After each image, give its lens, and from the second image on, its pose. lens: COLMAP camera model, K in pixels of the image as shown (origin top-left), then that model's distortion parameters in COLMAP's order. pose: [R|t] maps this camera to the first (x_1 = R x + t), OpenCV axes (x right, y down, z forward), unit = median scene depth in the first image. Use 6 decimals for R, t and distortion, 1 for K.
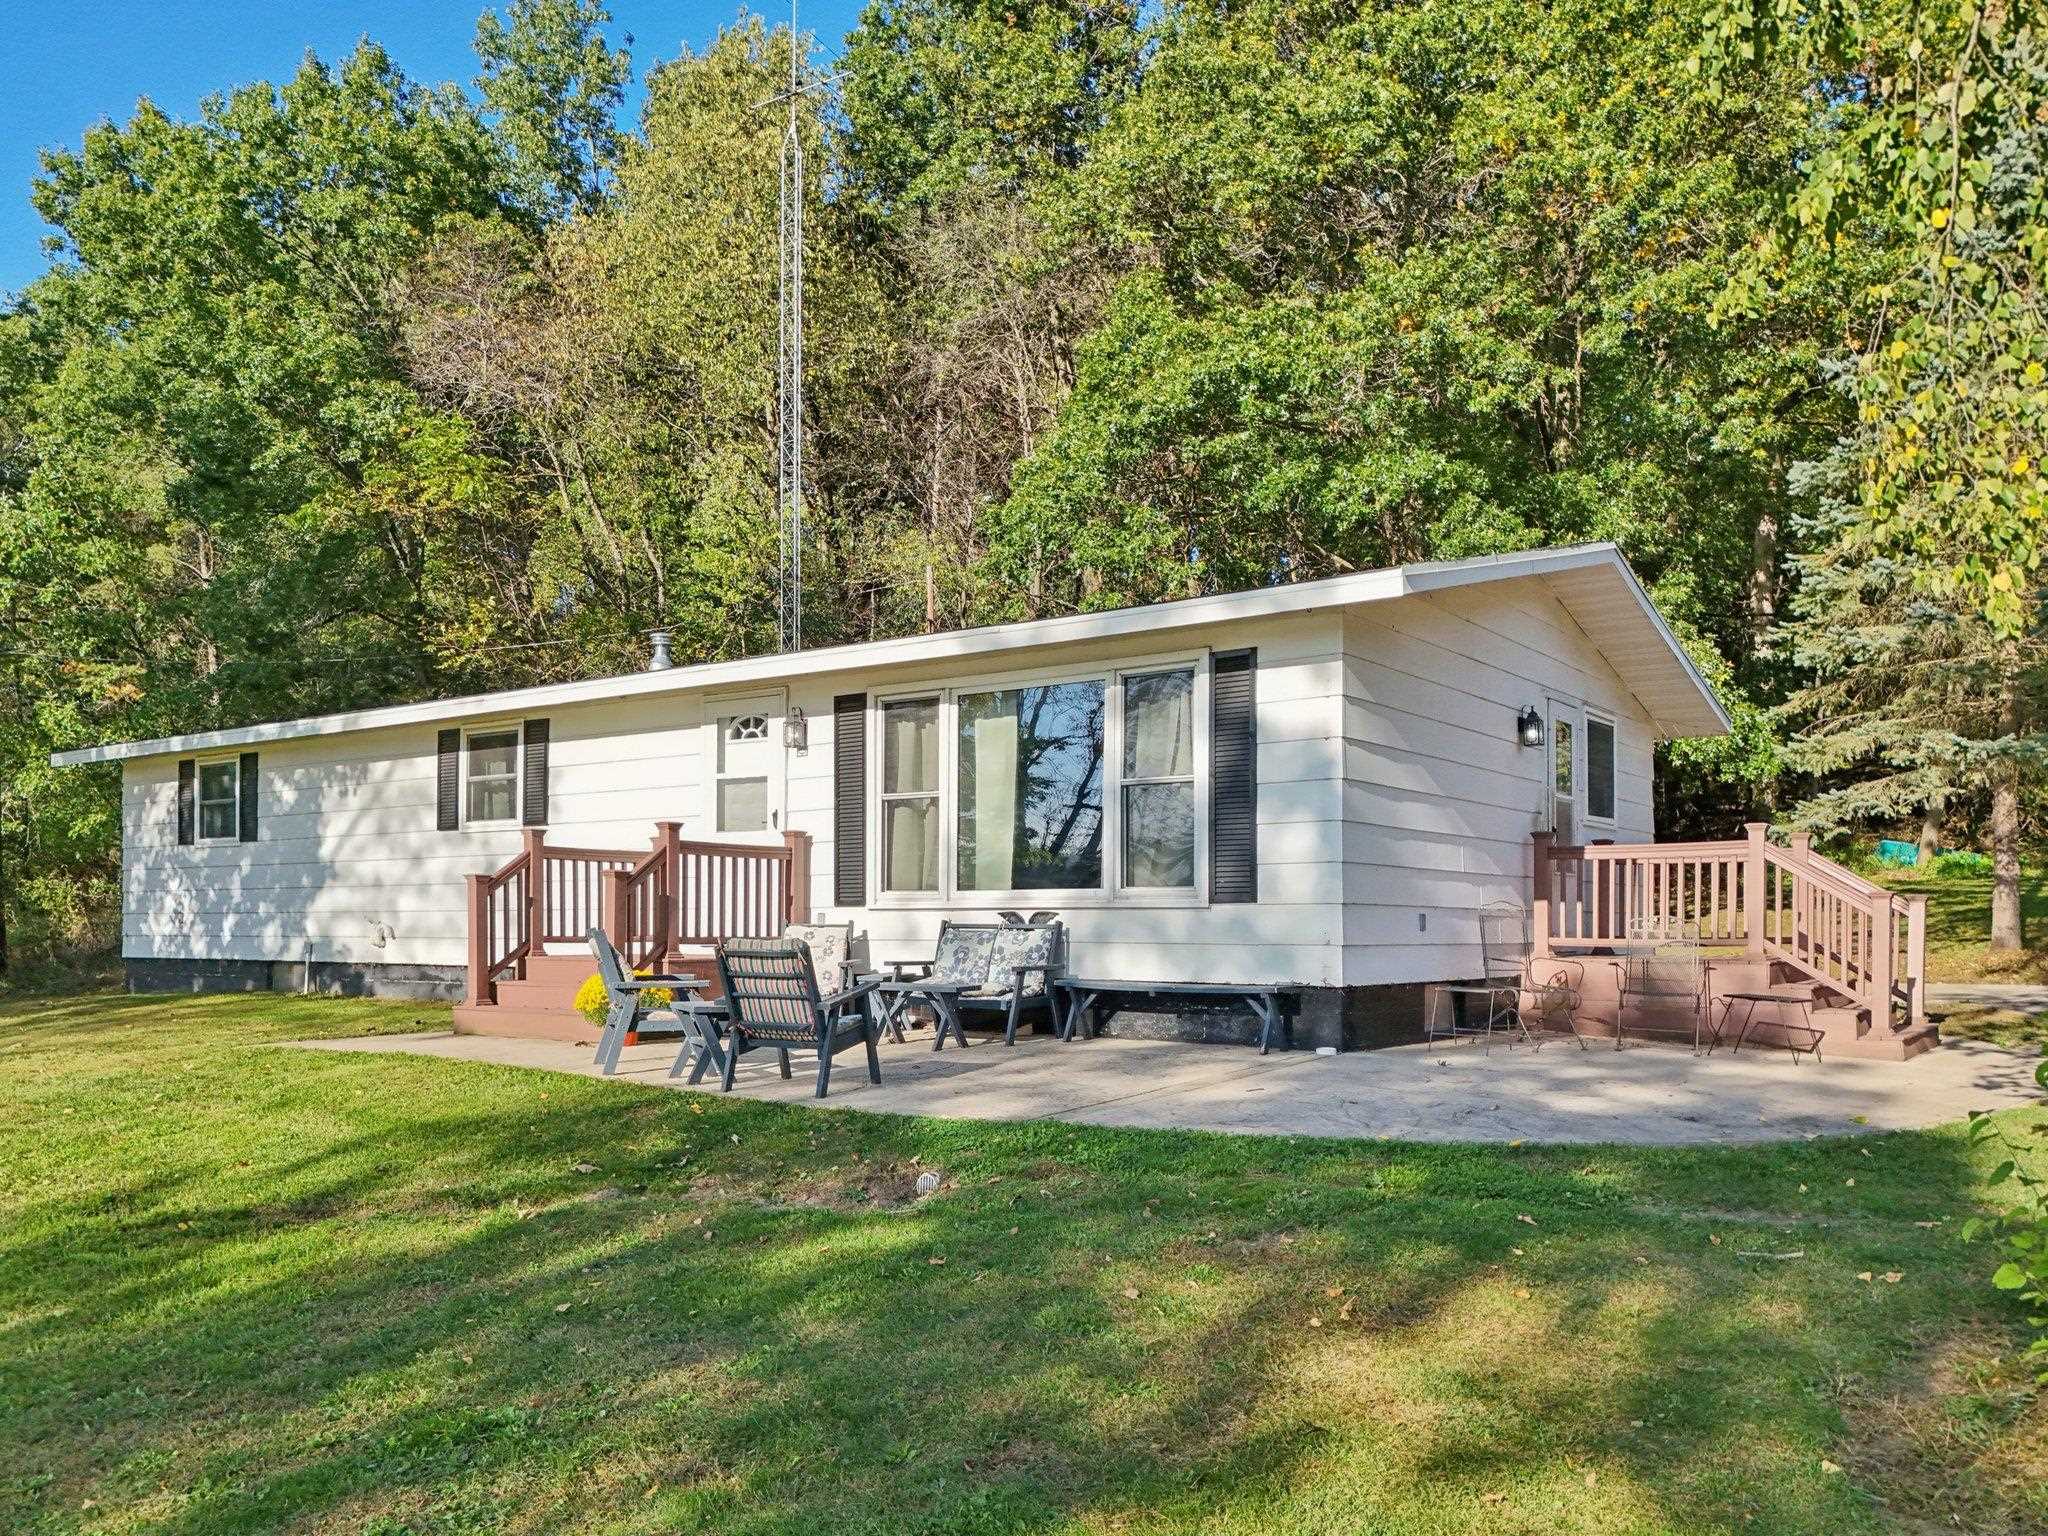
lens RADIAL K [[1630.3, 0, 1022.0], [0, 1630.3, 936.6], [0, 0, 1]] dist [0.042630, -0.001708]
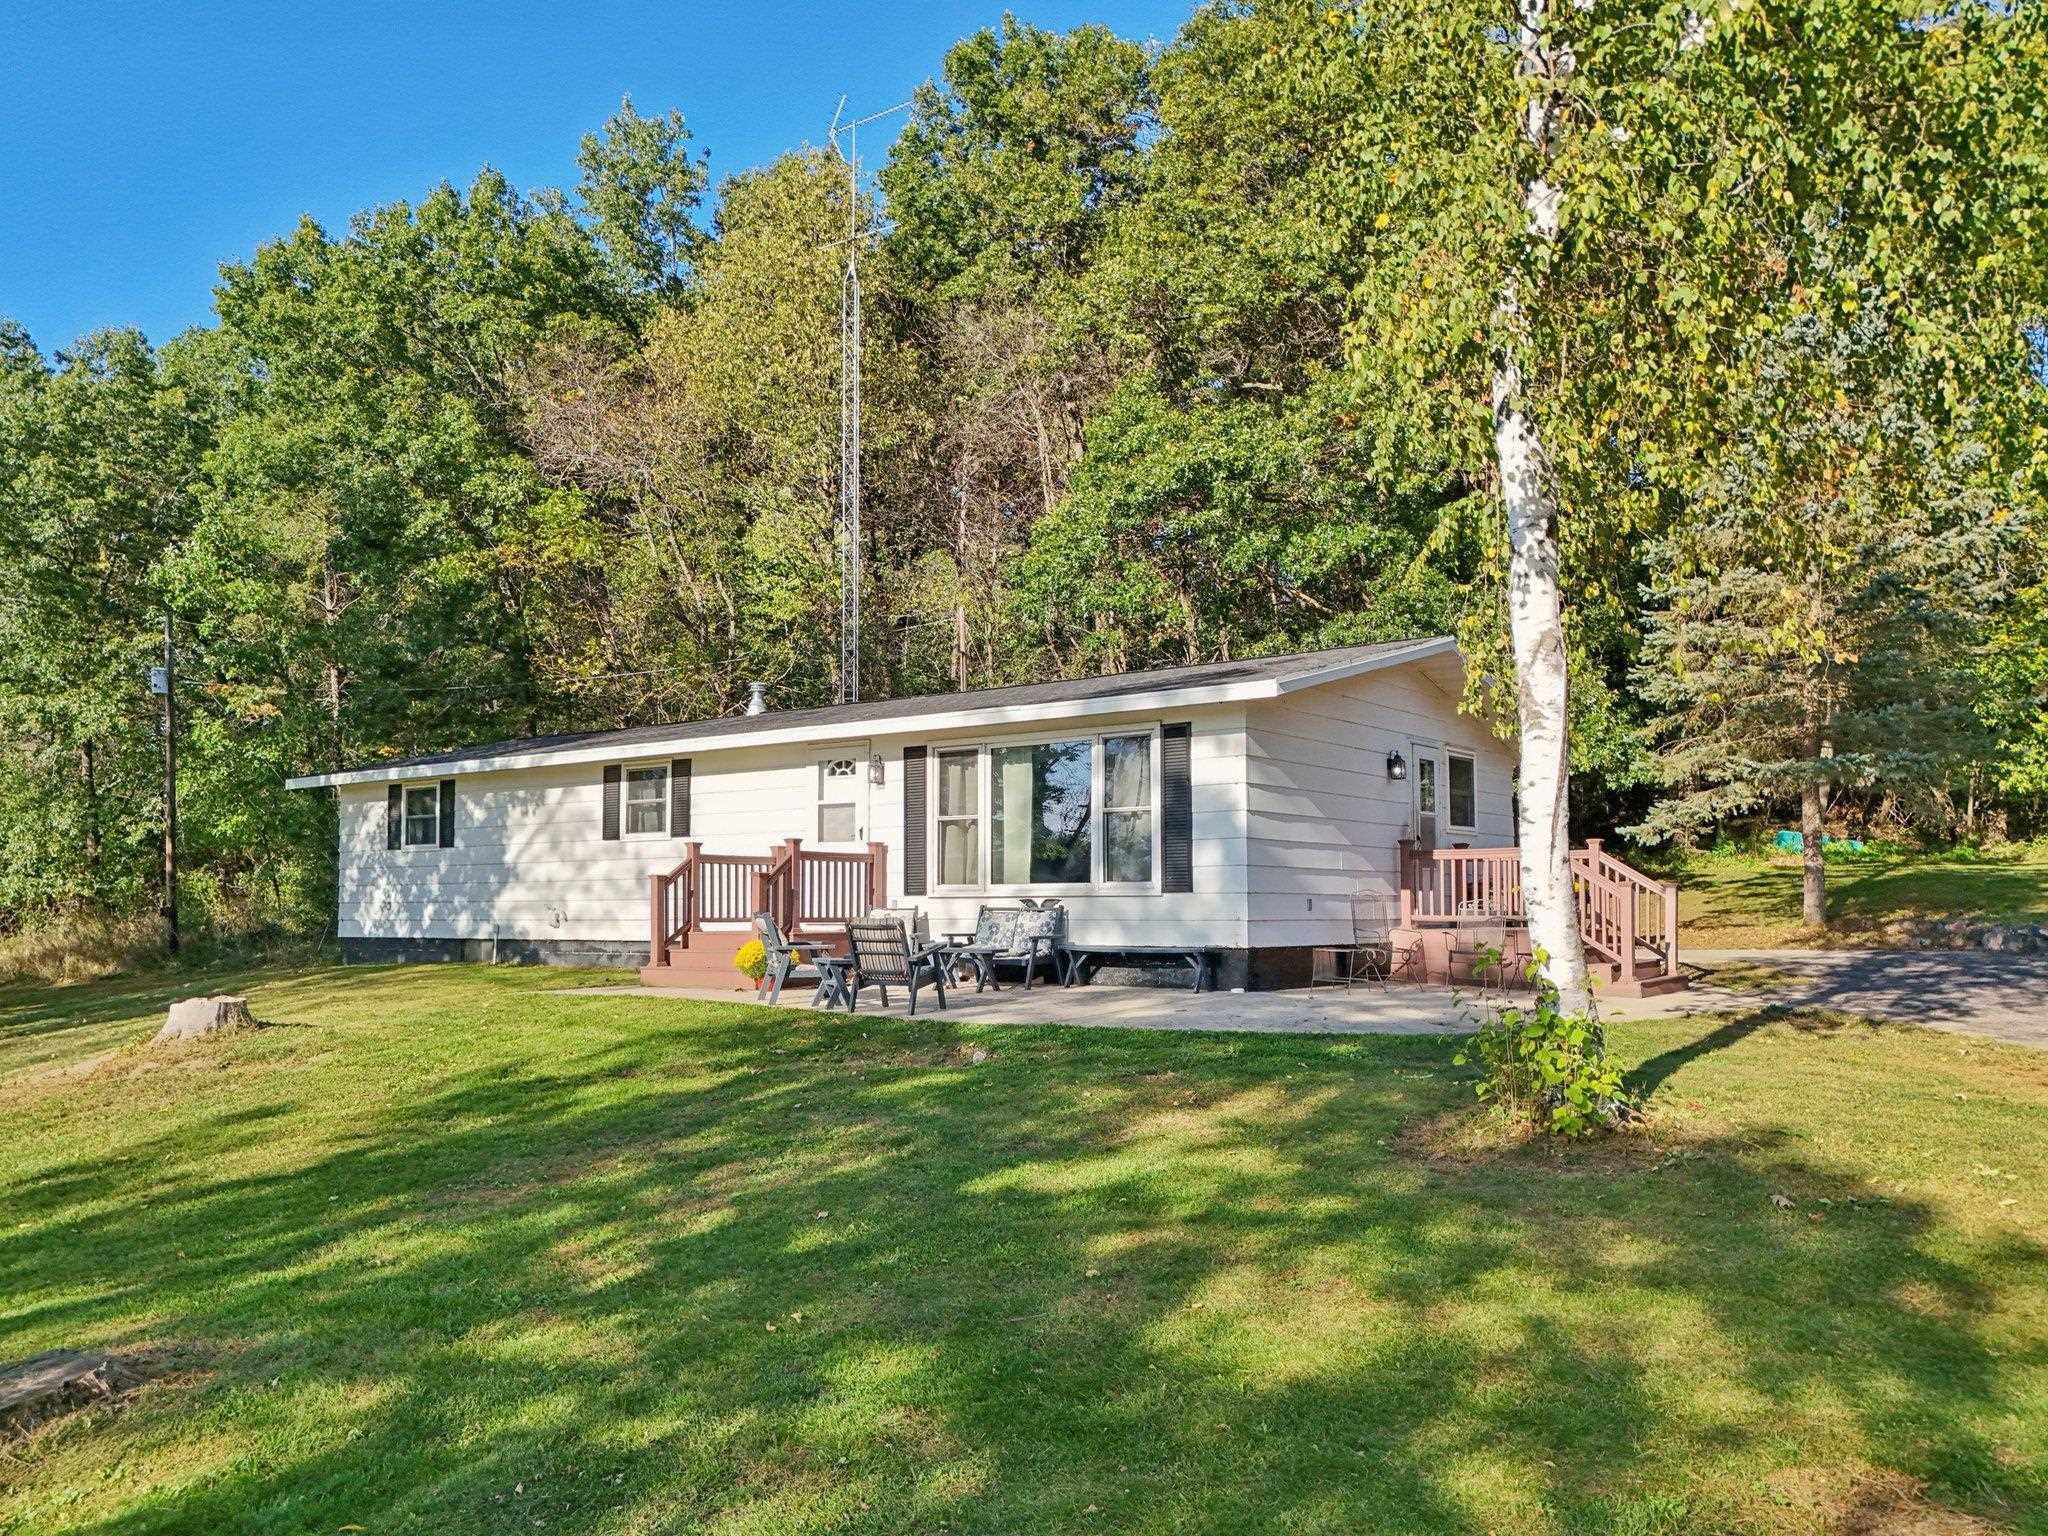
lens RADIAL K [[1611.5, 0, 1021.9], [0, 1611.5, 877.6], [0, 0, 1]] dist [0.070522, -0.057684]
pose [[0.999864, -0.006072, -0.015333, 0.008141], [0.005695, 0.999683, -0.024505, 0.000753], [0.015477, 0.024415, 0.999582, -0.376053]]
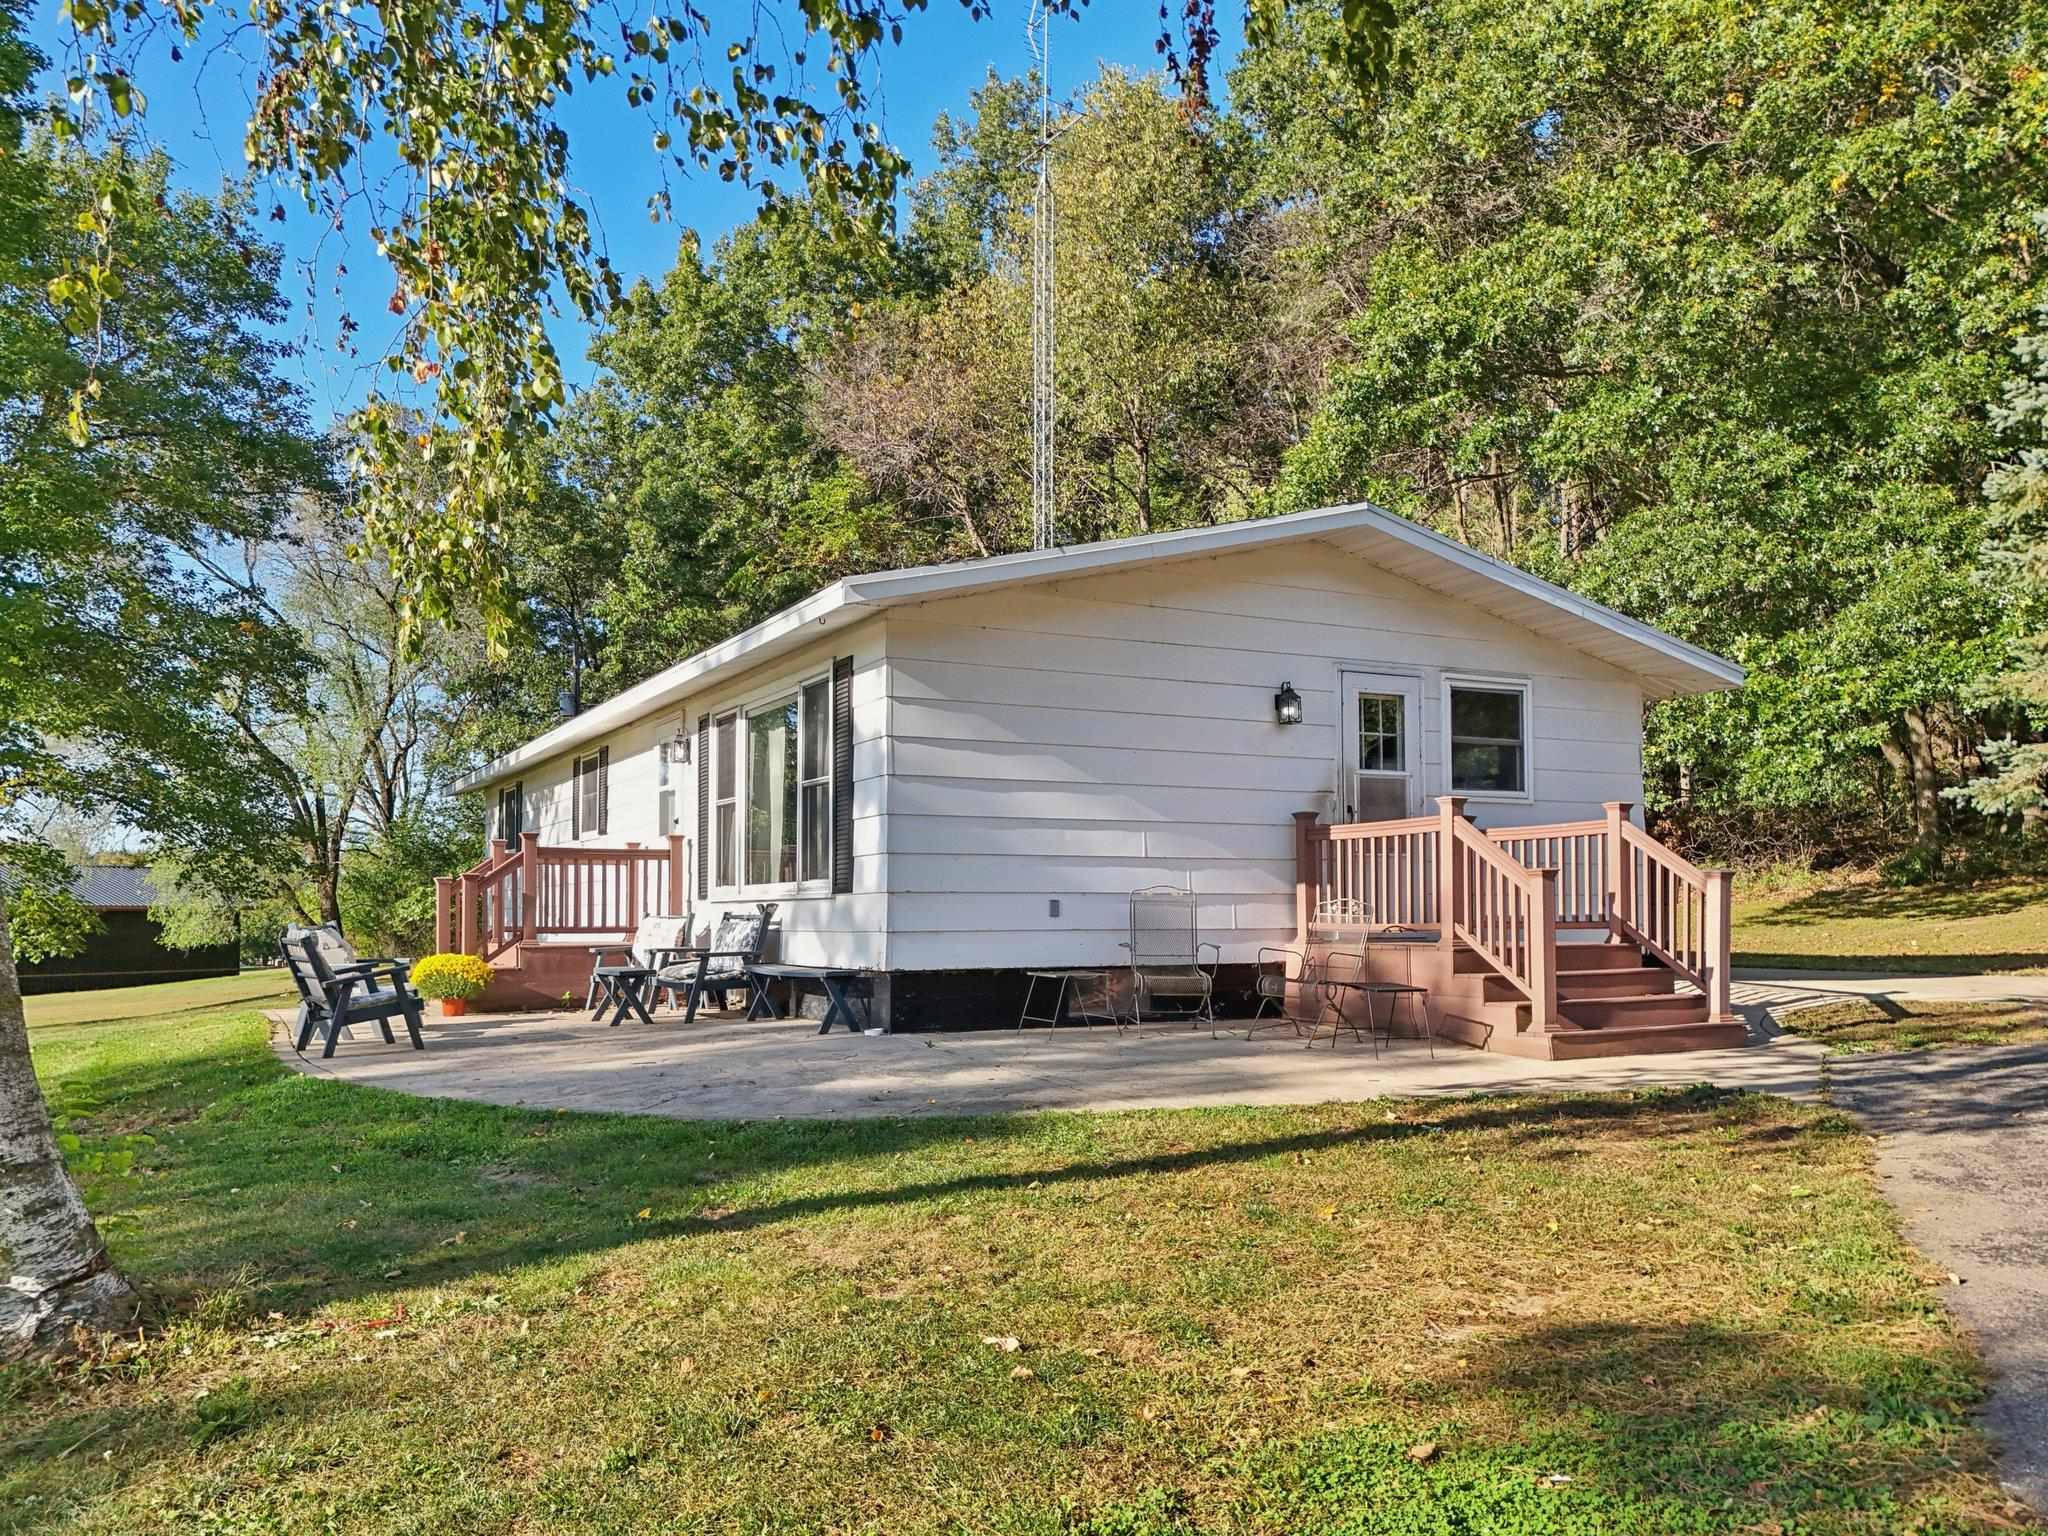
lens RADIAL K [[1611.5, 0, 1021.9], [0, 1611.5, 877.6], [0, 0, 1]] dist [0.070522, -0.057684]
pose [[0.895803, -0.019188, -0.444037, 0.558317], [0.006333, 0.999517, -0.030417, 0.001822], [0.444406, 0.024436, 0.895492, 0.082168]]
